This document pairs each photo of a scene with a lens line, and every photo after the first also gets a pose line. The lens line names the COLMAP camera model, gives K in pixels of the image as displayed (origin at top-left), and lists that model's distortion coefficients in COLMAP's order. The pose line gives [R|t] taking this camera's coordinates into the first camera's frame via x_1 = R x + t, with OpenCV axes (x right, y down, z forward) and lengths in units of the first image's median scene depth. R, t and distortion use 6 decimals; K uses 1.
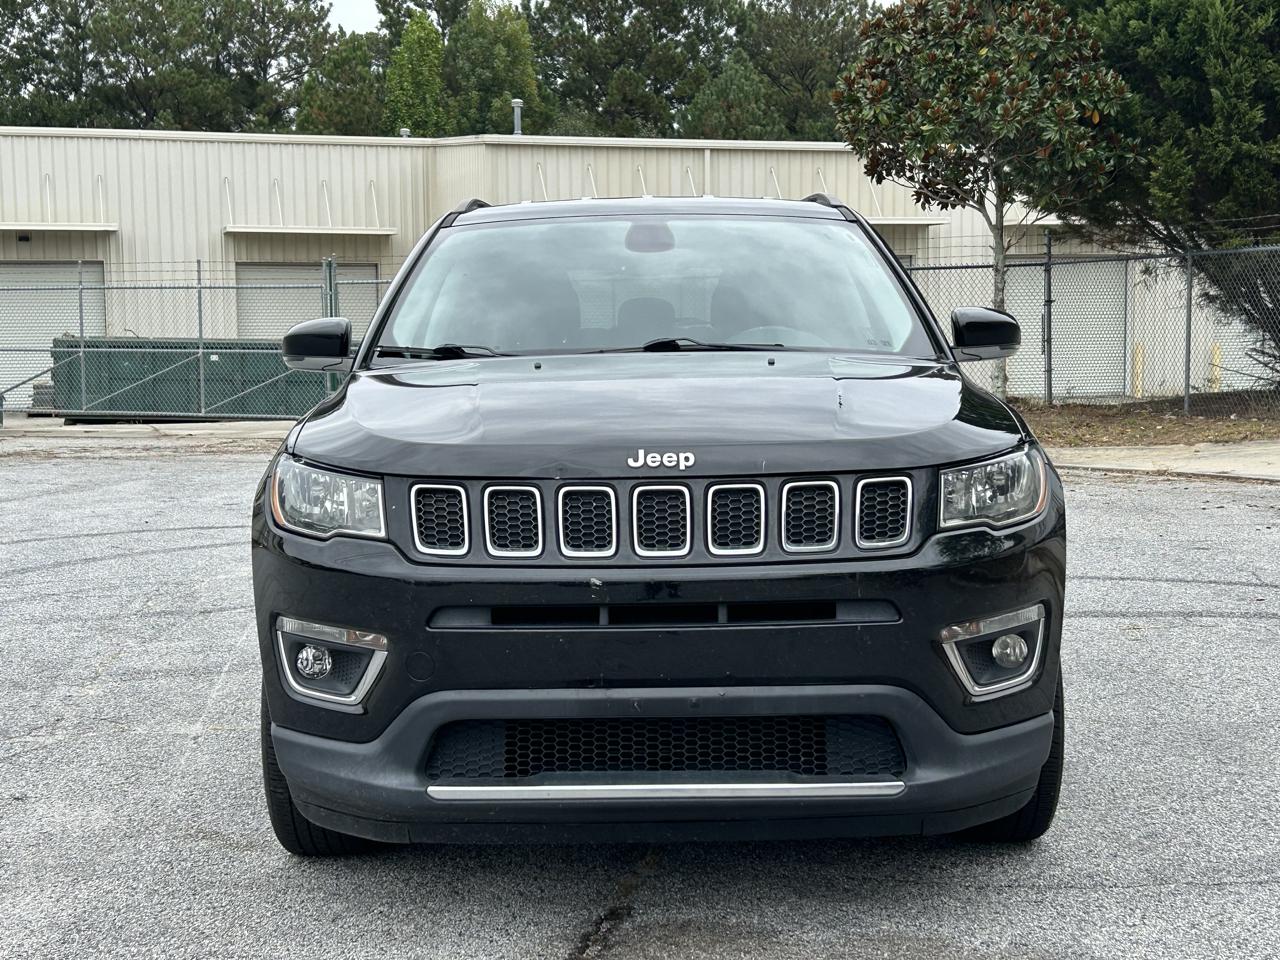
lens RADIAL K [[1871.5, 0, 621.2], [0, 1871.5, 472.6], [0, 0, 1]] dist [0.199140, -0.660761]
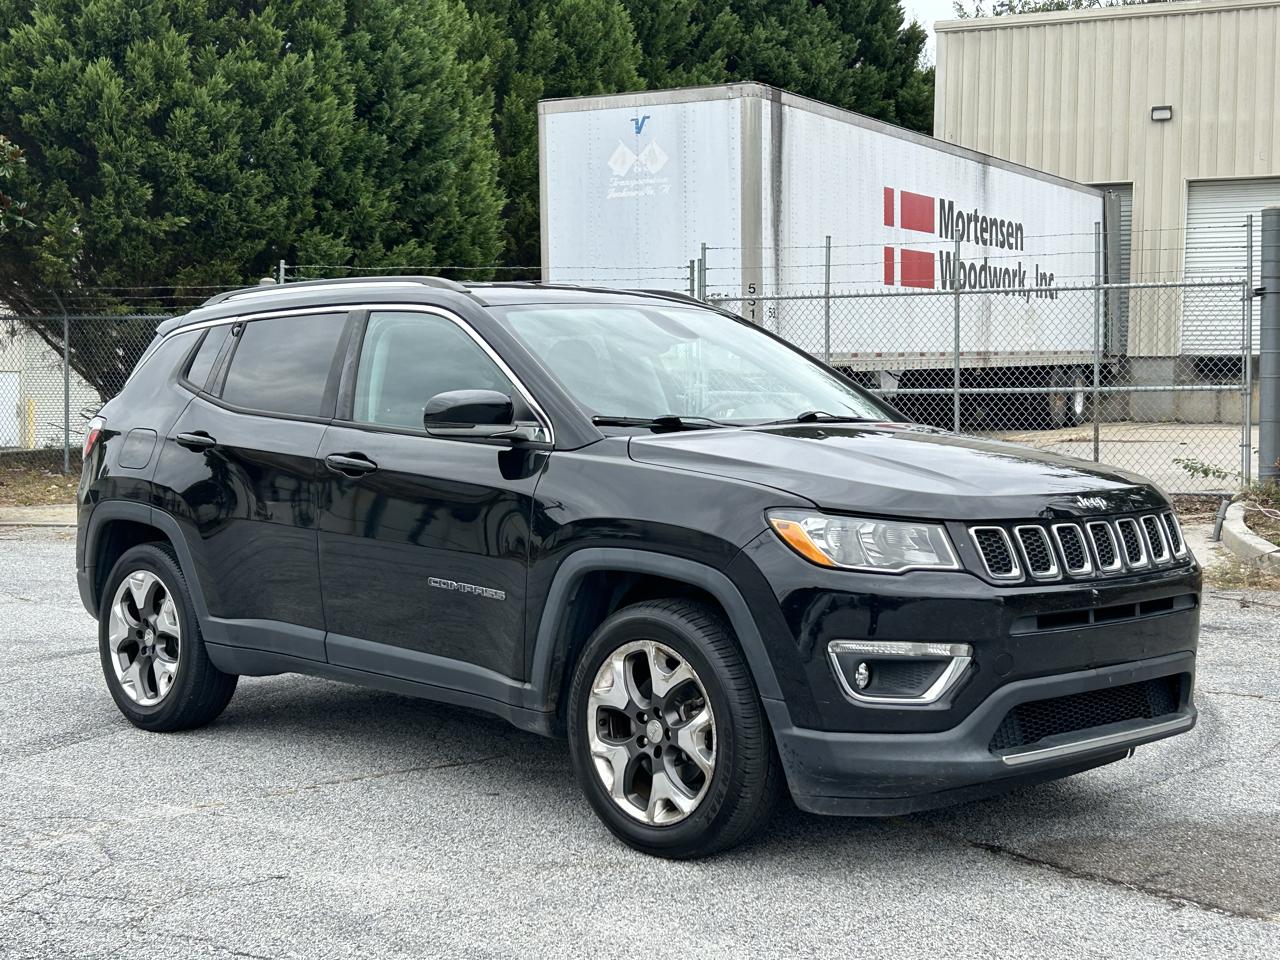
lens RADIAL K [[1881.9, 0, 641.3], [0, 1881.9, 495.0], [0, 0, 1]] dist [0.211731, -0.745595]
pose [[0.708749, -0.022766, 0.705094, -0.228344], [0.035739, 0.999354, -0.003657, -0.003673], [-0.704555, 0.027791, 0.709105, 0.044683]]
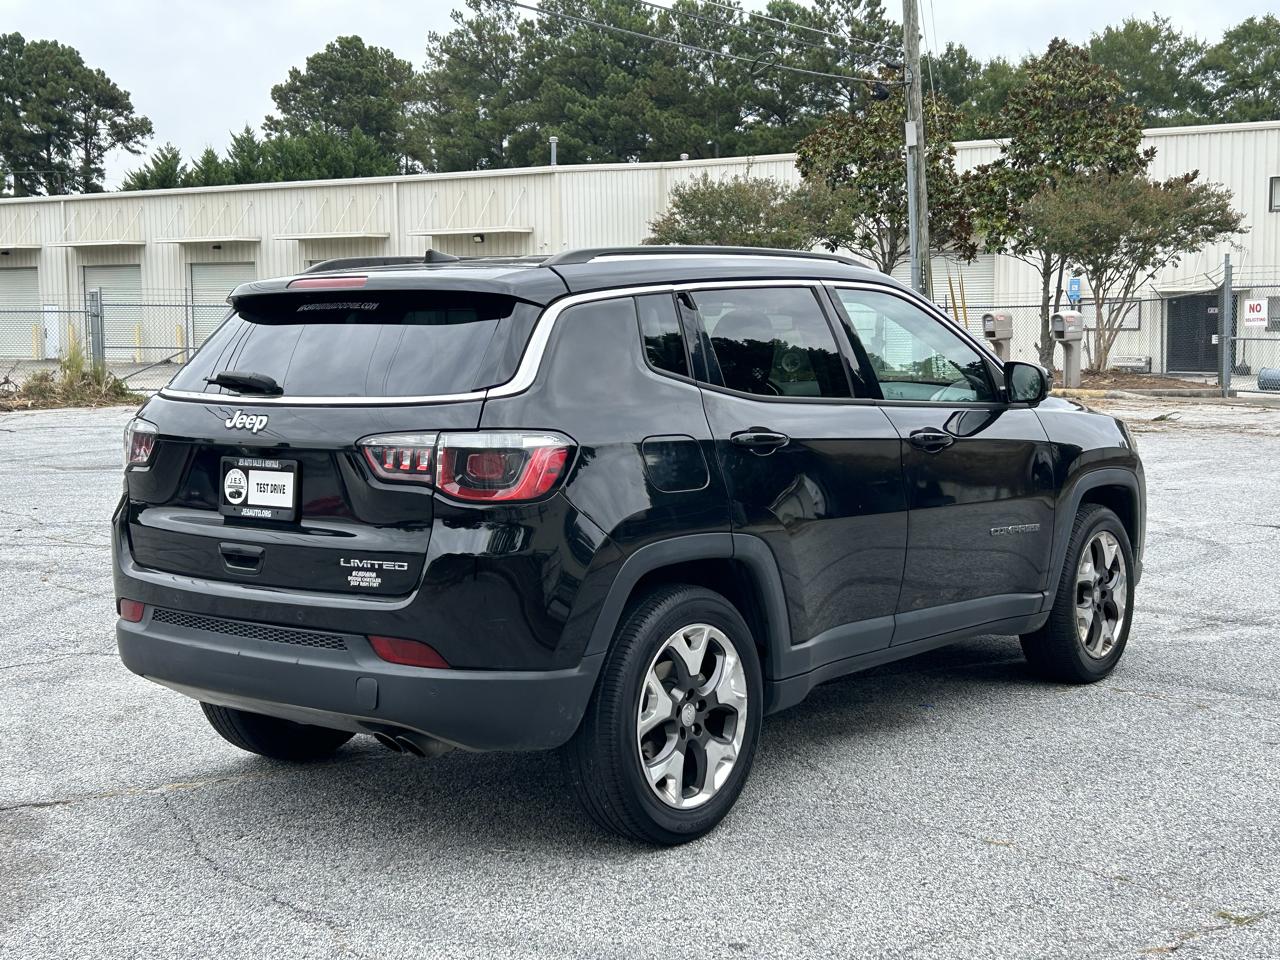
lens RADIAL K [[1706.3, 0, 642.2], [0, 1706.3, 483.4], [0, 0, 1]] dist [0.178348, -0.502867]
pose [[-0.784411, -0.032810, 0.619373, -0.183655], [0.065323, 0.988676, 0.135103, -0.046965], [-0.616792, 0.146435, -0.773385, 0.558187]]
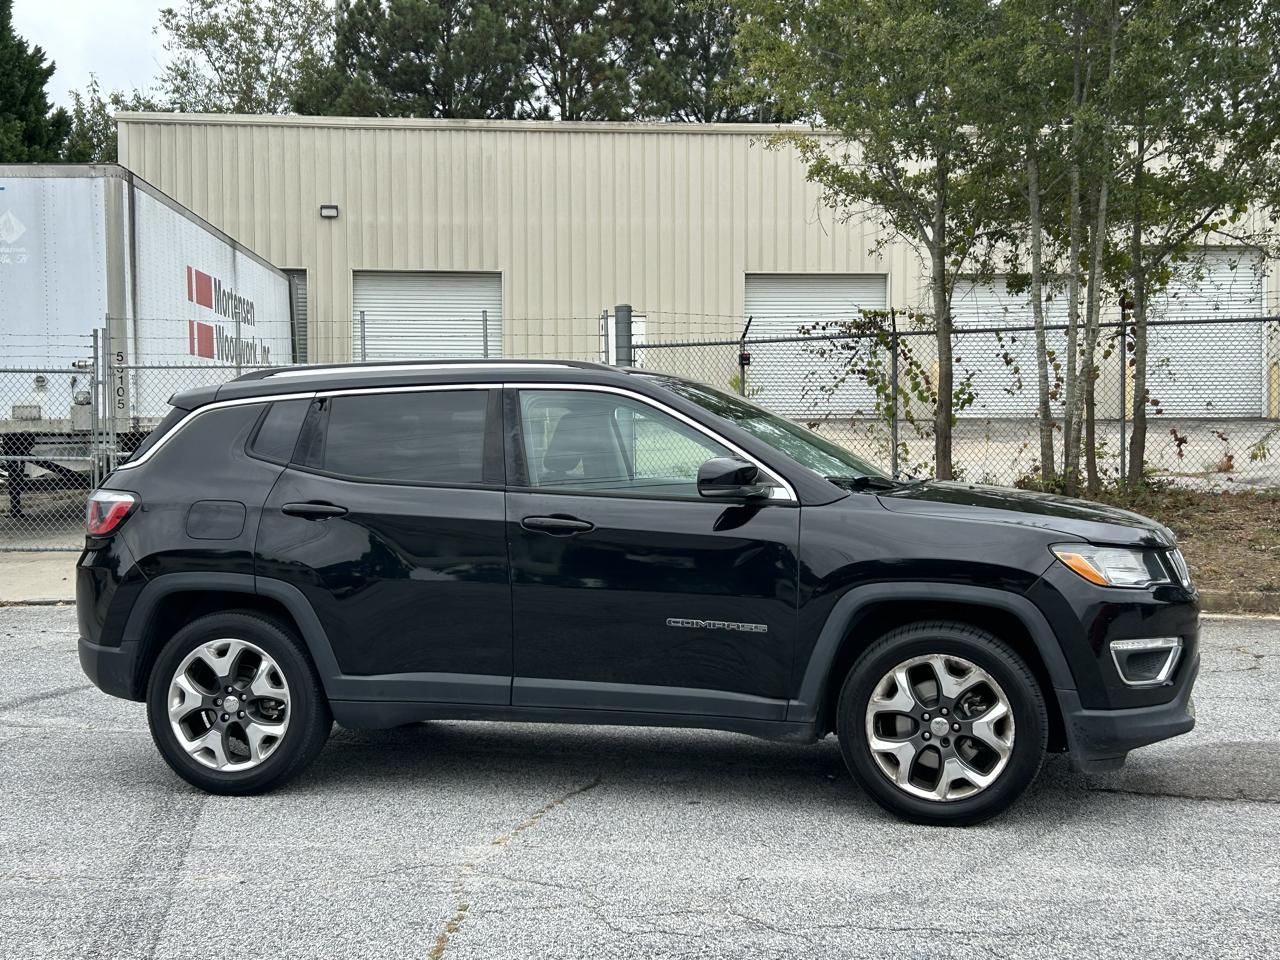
lens RADIAL K [[1702.3, 0, 642.3], [0, 1702.3, 474.6], [0, 0, 1]] dist [0.200478, -0.667905]
pose [[0.229573, -0.004635, 0.973280, -0.348844], [0.072547, 0.997288, -0.012363, -0.015959], [-0.970584, 0.073447, 0.229287, 0.211322]]
